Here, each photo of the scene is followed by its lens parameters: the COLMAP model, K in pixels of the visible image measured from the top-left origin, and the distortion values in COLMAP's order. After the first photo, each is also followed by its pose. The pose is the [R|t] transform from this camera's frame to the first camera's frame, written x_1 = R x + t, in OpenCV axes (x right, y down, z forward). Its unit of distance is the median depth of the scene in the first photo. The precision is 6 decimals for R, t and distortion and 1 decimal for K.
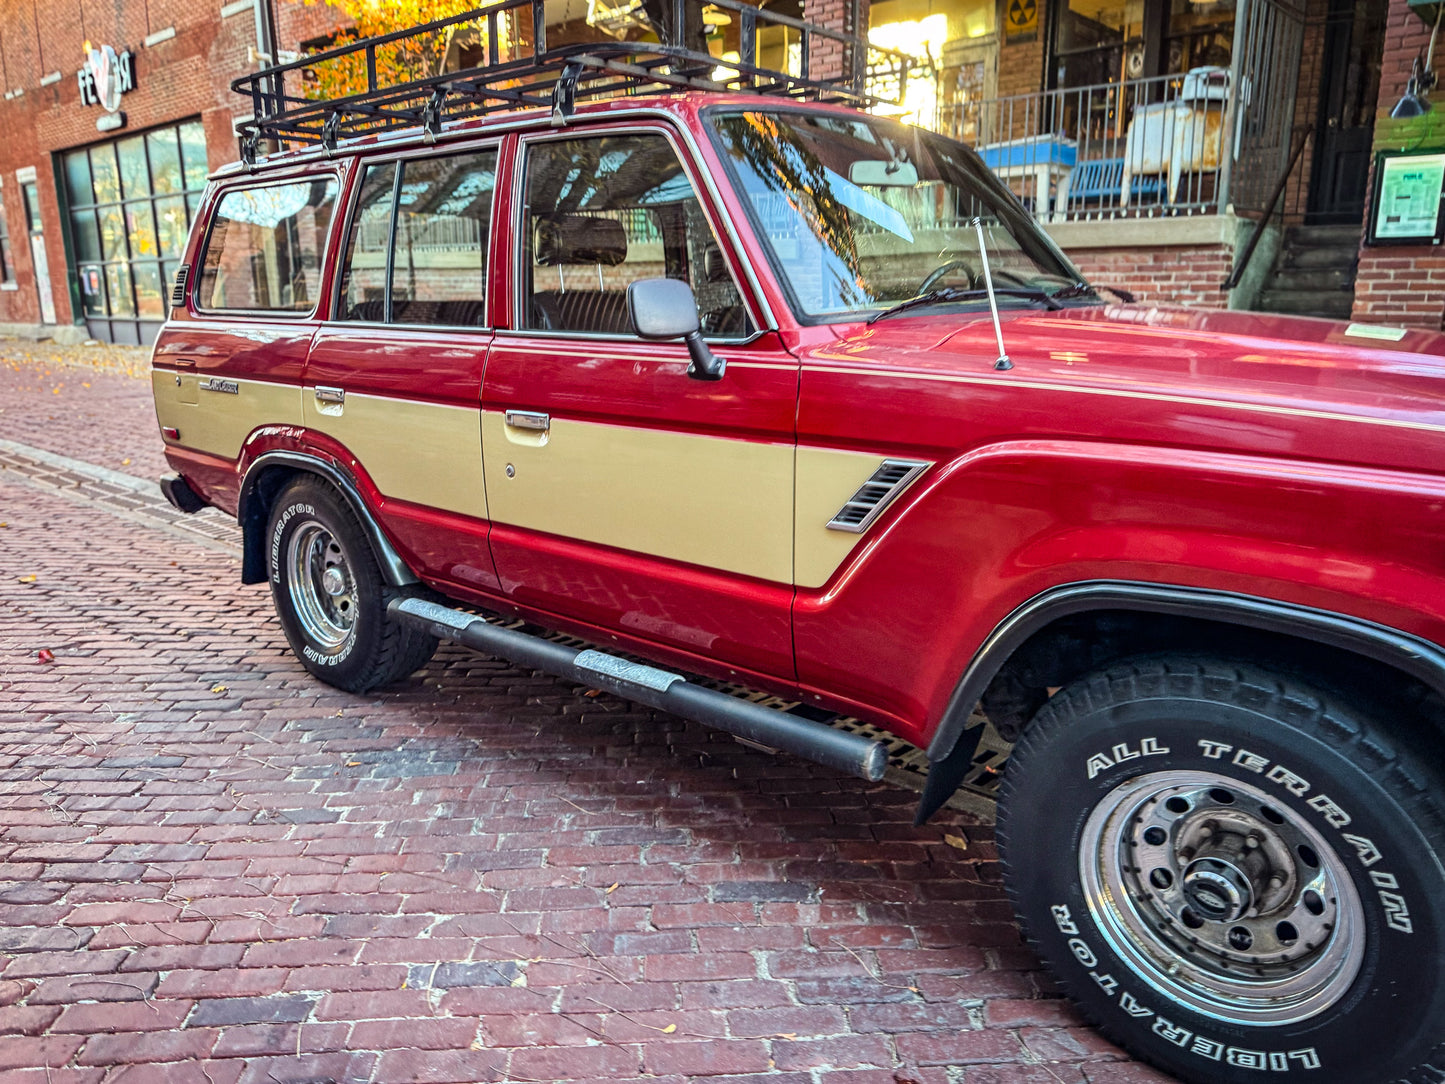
lens RADIAL K [[1062.2, 0, 701.2], [0, 1062.2, 531.8], [0, 0, 1]] dist [0.050702, -0.067607]
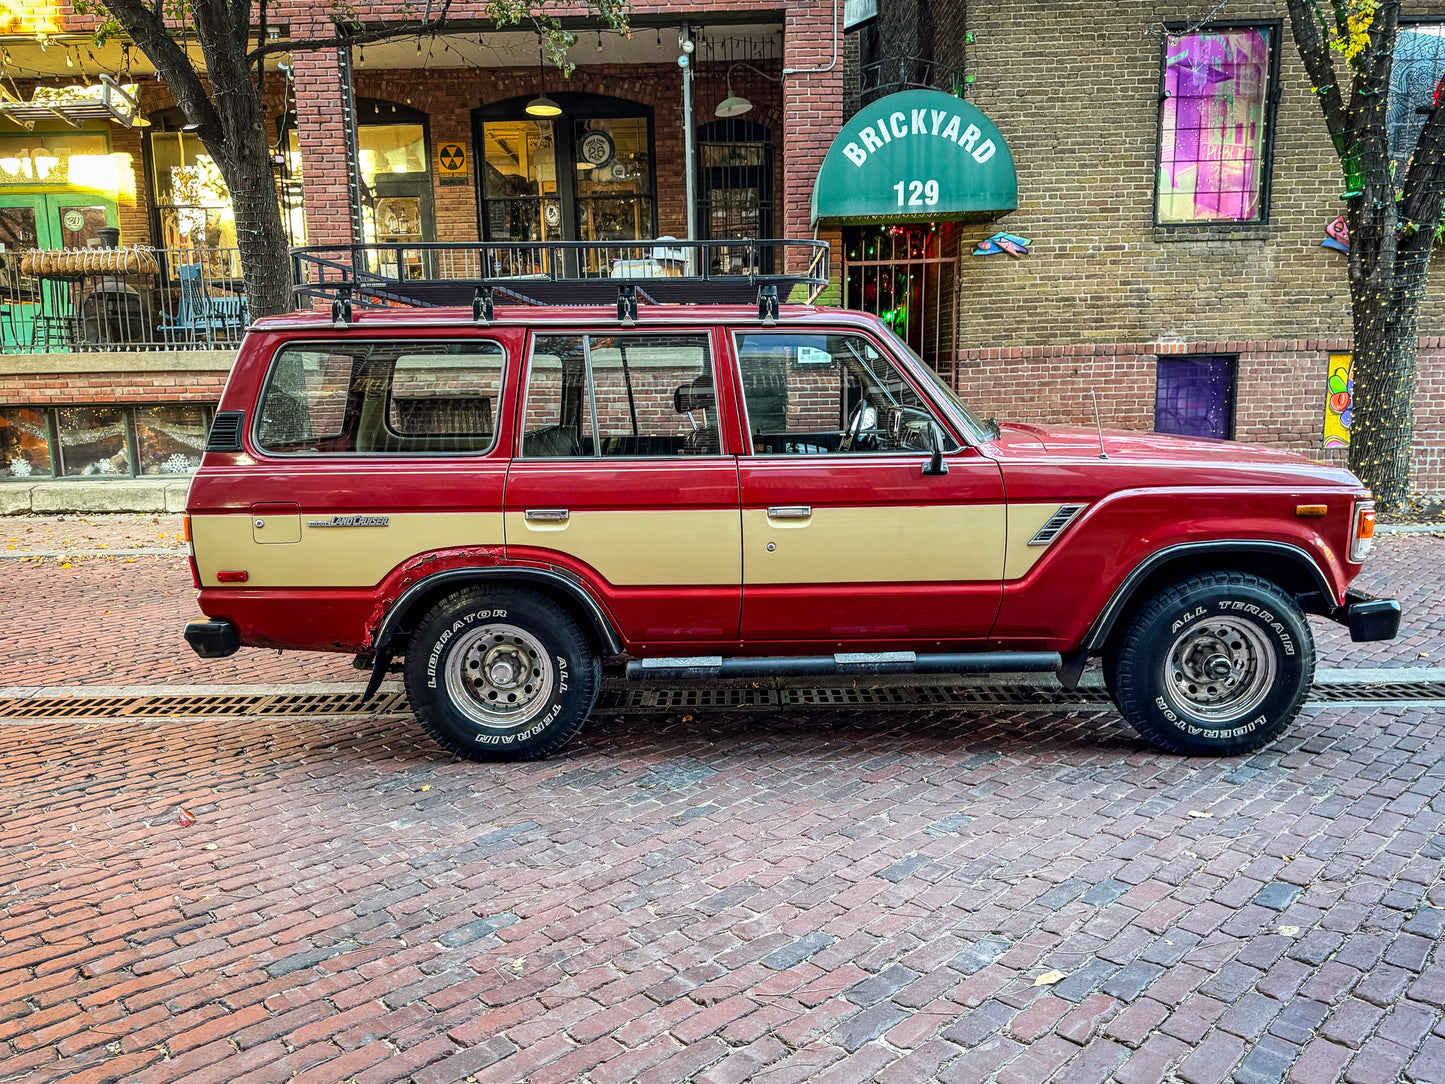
lens RADIAL K [[1085.8, 0, 722.5], [0, 1085.8, 542.0], [0, 0, 1]] dist [0.091946, -0.131731]
pose [[0.753151, -0.108171, 0.648894, -0.912179], [0.159630, 0.986959, -0.020751, -0.032338], [-0.638187, 0.119211, 0.760596, -0.096698]]
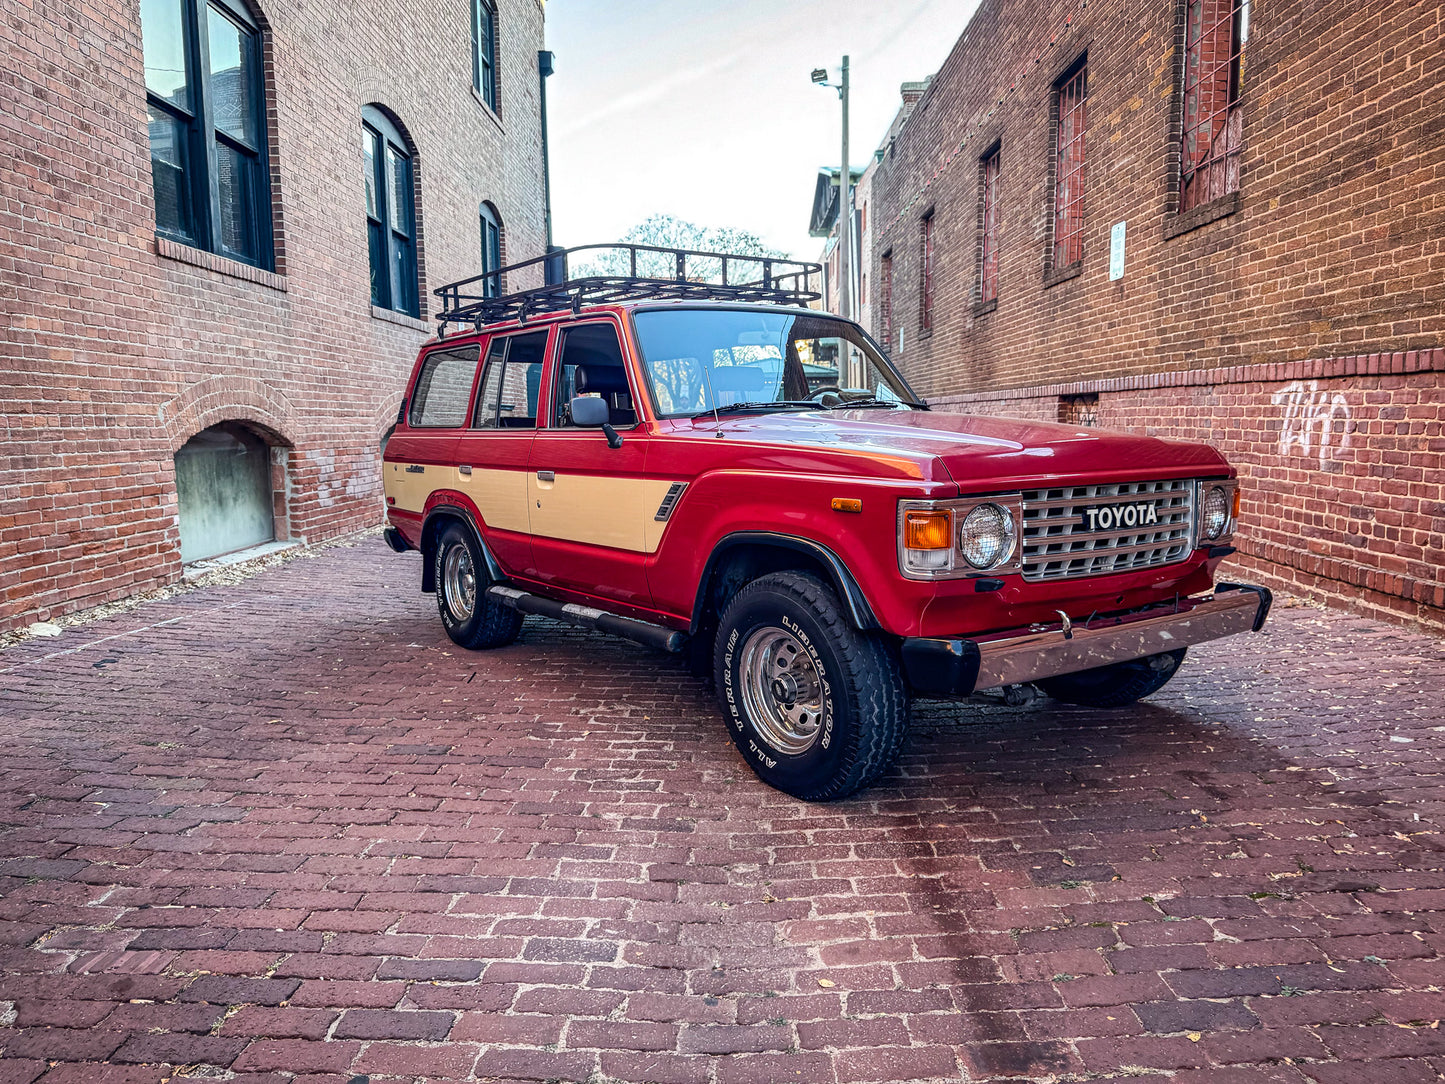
lens RADIAL K [[1049.8, 0, 689.4], [0, 1049.8, 535.2], [0, 0, 1]] dist [0.045115, -0.001704]
pose [[0.971345, 0.014108, -0.237254, 0.366815], [-0.042059, 0.992686, -0.113165, 0.137582], [0.233922, 0.119901, 0.964834, -0.481213]]
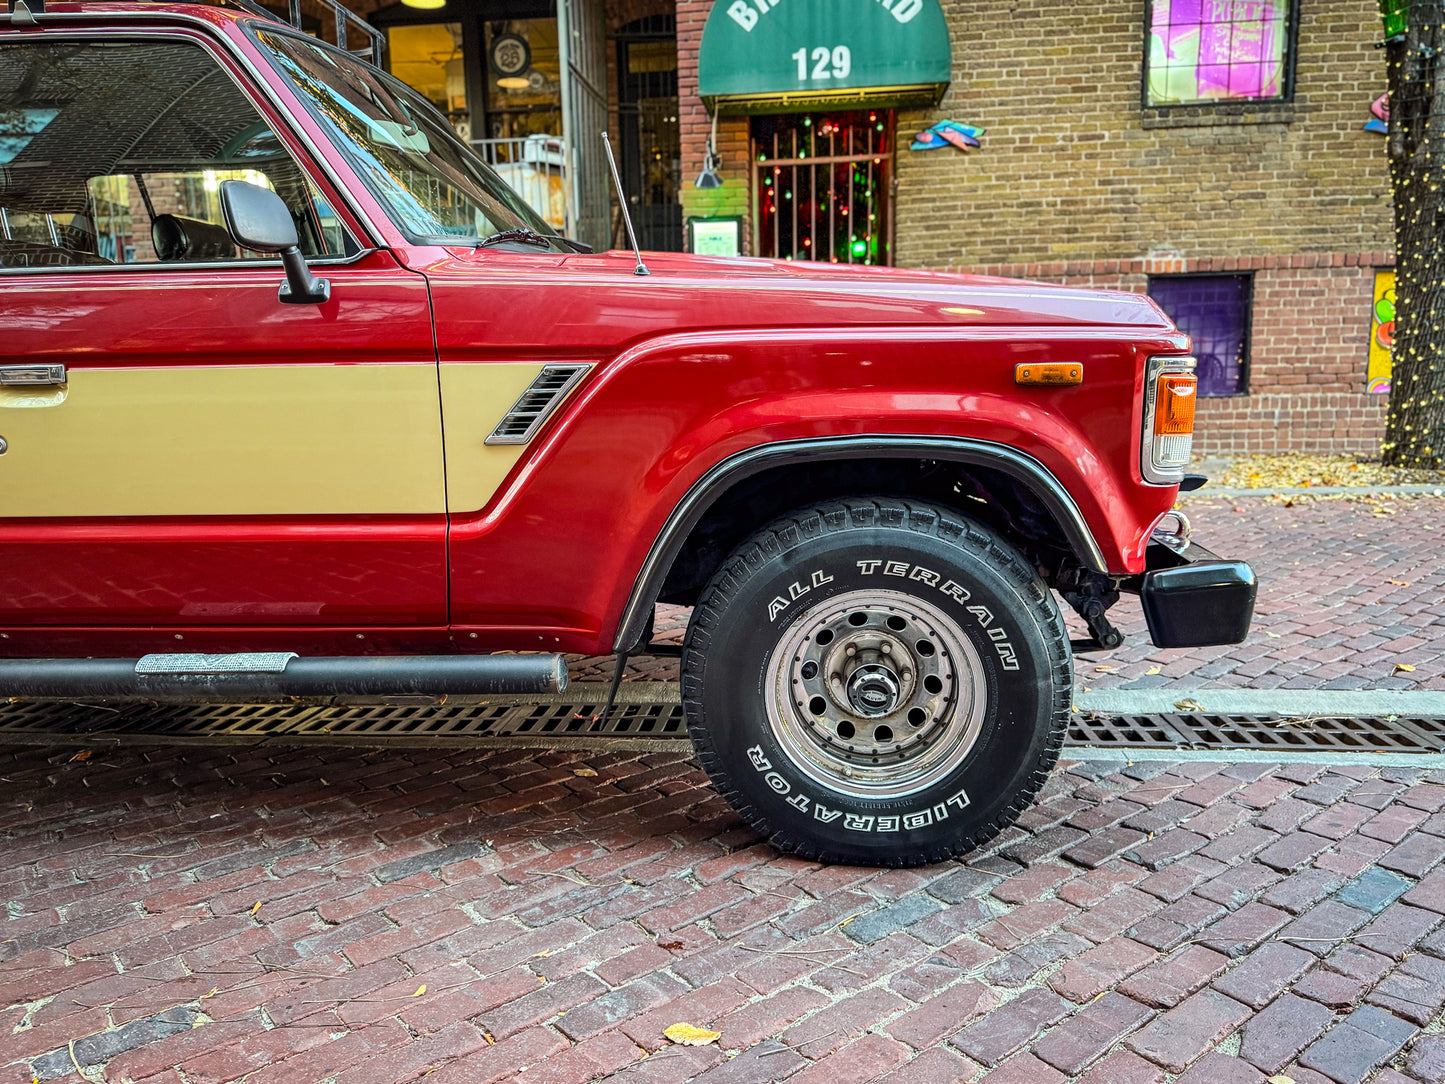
lens RADIAL K [[1077.8, 0, 723.8], [0, 1077.8, 534.2], [0, 0, 1]] dist [0.066042, -0.076669]
pose [[0.807866, -0.104011, 0.580115, -0.166178], [0.147130, 0.988732, -0.027618, 0.078976], [-0.570706, 0.107664, 0.814066, 0.037195]]
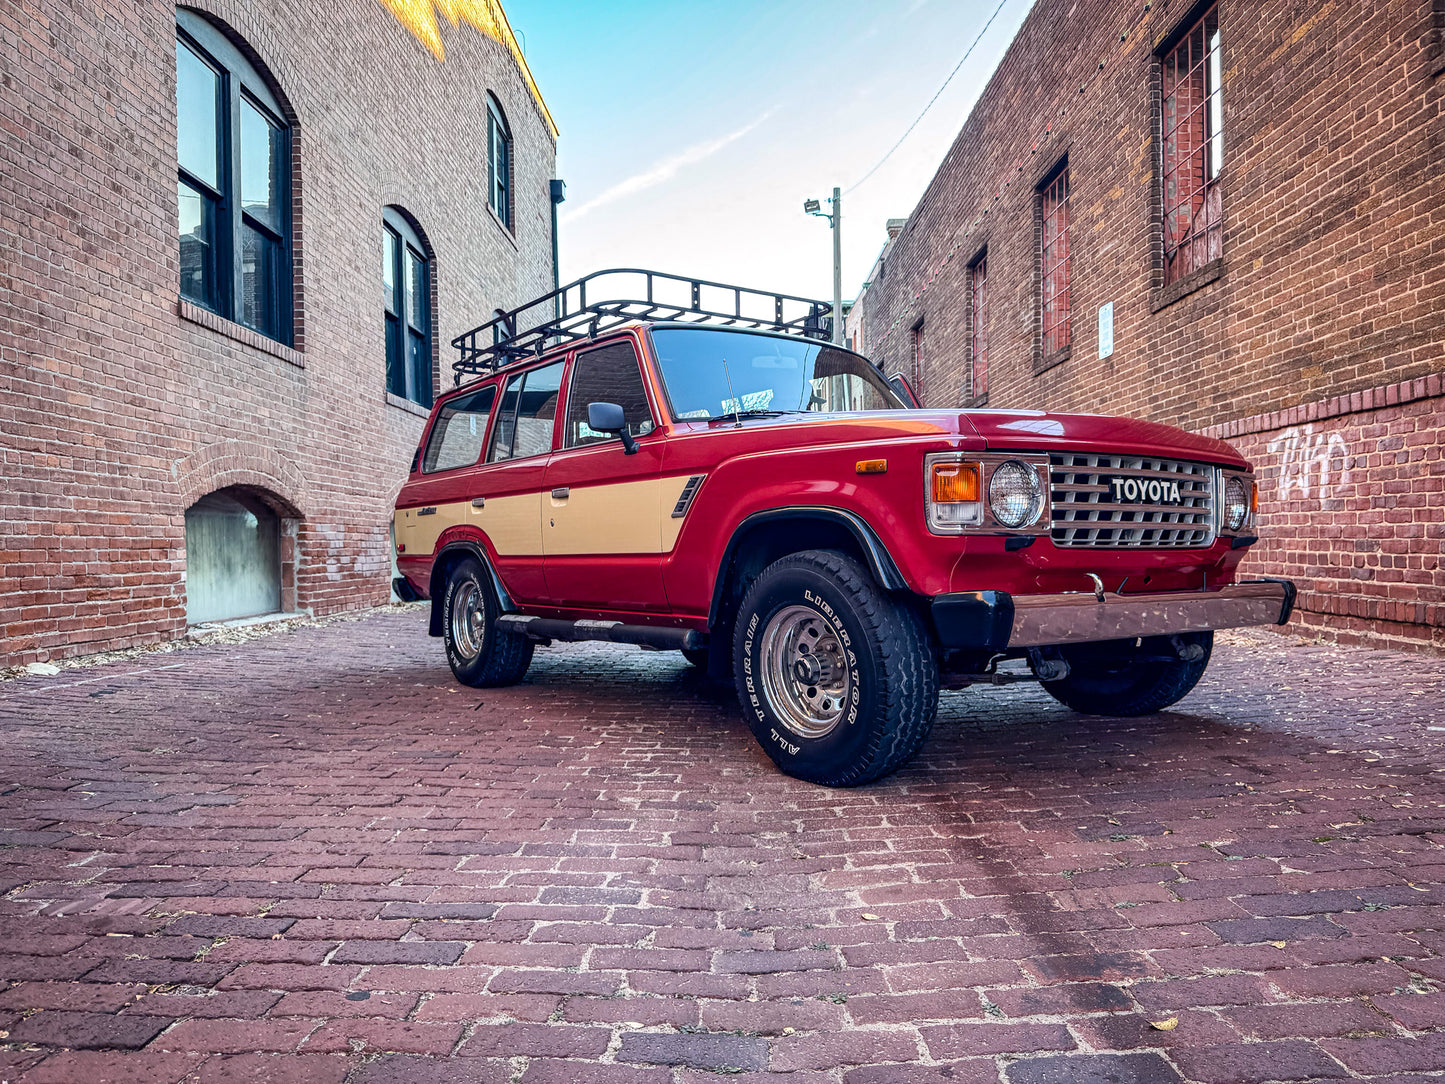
lens RADIAL K [[1022.1, 0, 703.1], [0, 1022.1, 542.0], [0, 0, 1]] dist [0.045835, -0.010992]
pose [[0.974600, -0.011660, -0.223649, 0.339742], [-0.039053, 0.974494, -0.220989, 0.255613], [0.220522, 0.224110, 0.949287, -0.423811]]
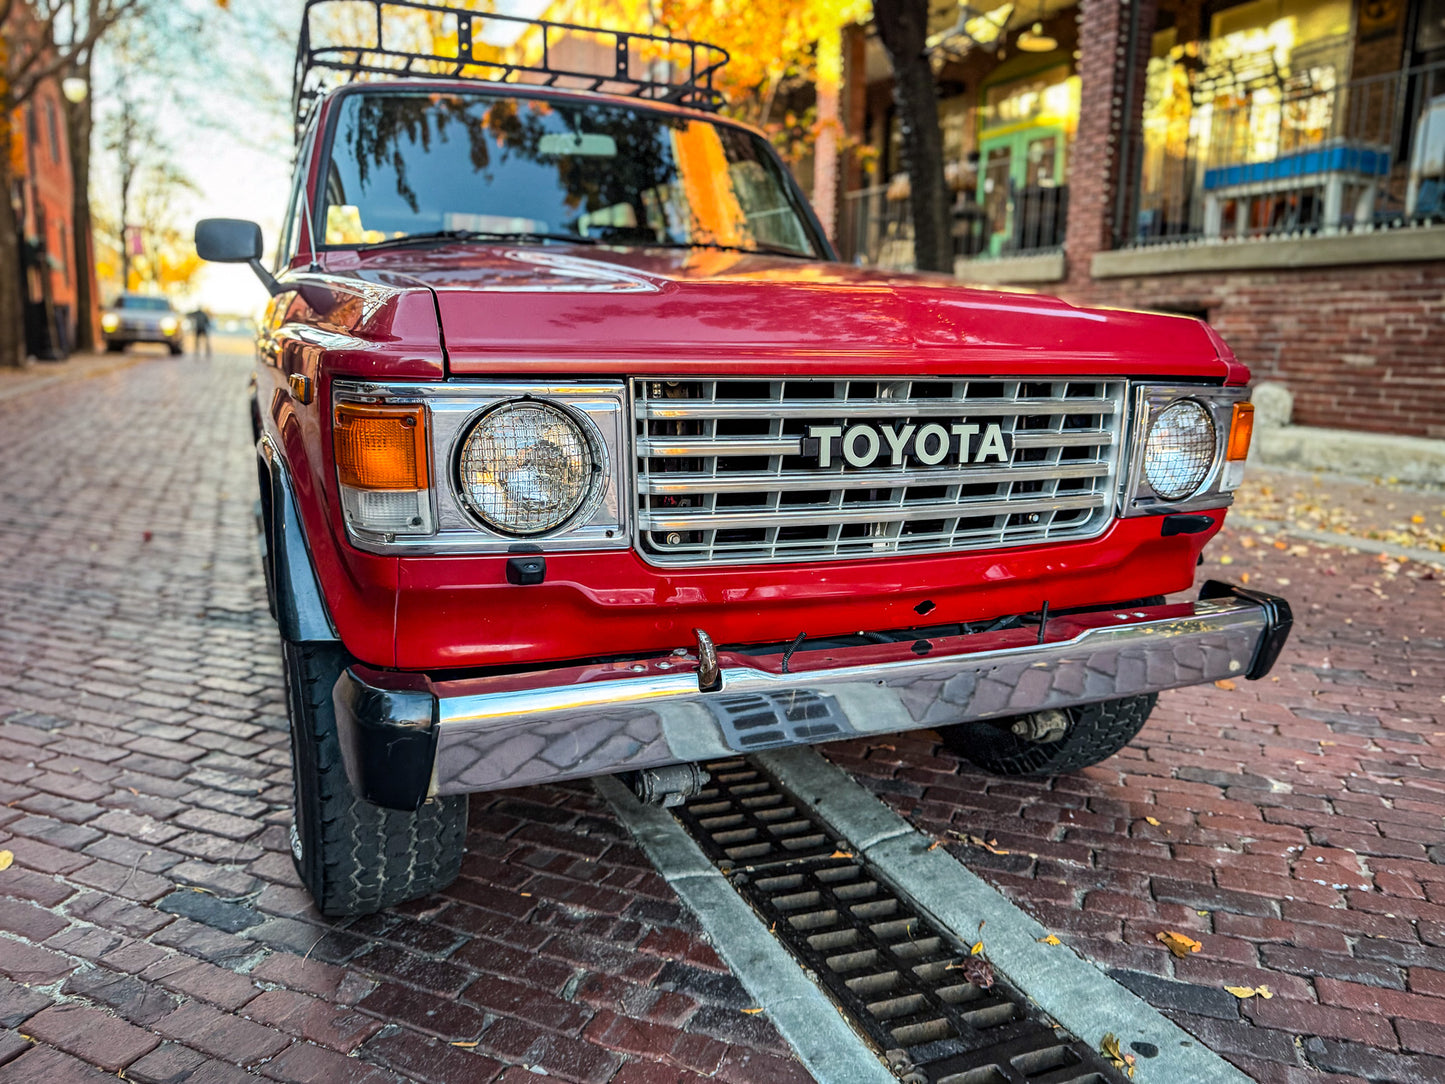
lens RADIAL K [[1076.7, 0, 714.8], [0, 1076.7, 517.2], [0, 0, 1]] dist [0.010325, 0.002547]
pose [[0.911151, 0.093577, -0.401306, 0.625417], [-0.115909, 0.992755, -0.031675, 0.056740], [0.395434, 0.075376, 0.915396, 0.037989]]
